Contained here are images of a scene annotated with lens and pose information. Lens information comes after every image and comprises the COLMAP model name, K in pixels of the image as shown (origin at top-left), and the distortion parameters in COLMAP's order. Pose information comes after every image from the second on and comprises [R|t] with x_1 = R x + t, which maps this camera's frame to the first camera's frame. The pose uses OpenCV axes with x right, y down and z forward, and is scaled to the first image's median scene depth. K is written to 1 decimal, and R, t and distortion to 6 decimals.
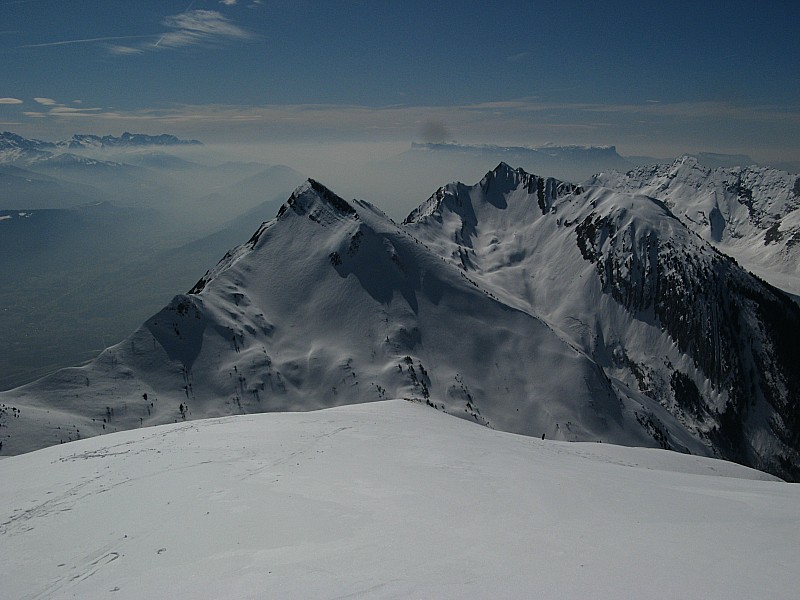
lens RADIAL K [[826.4, 0, 408.8], [0, 826.4, 280.7], [0, 0, 1]] dist [-0.128300, 0.000000]
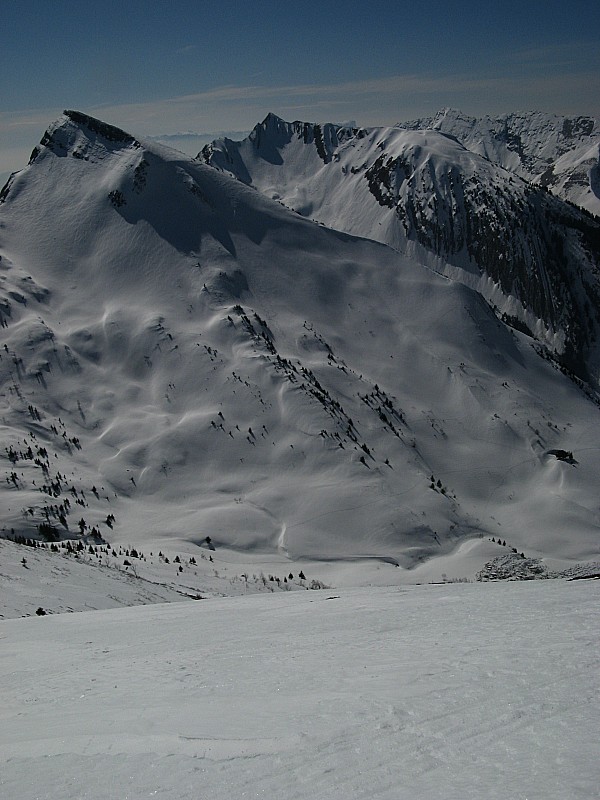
lens RADIAL K [[826.4, 0, 298.6], [0, 826.4, 369.7], [0, 0, 1]] dist [-0.128300, 0.000000]
pose [[0.980224, -0.121504, 0.156198, -0.043676], [0.102763, 0.987079, 0.122942, 0.038690], [-0.169118, -0.104460, 0.980045, 0.152026]]
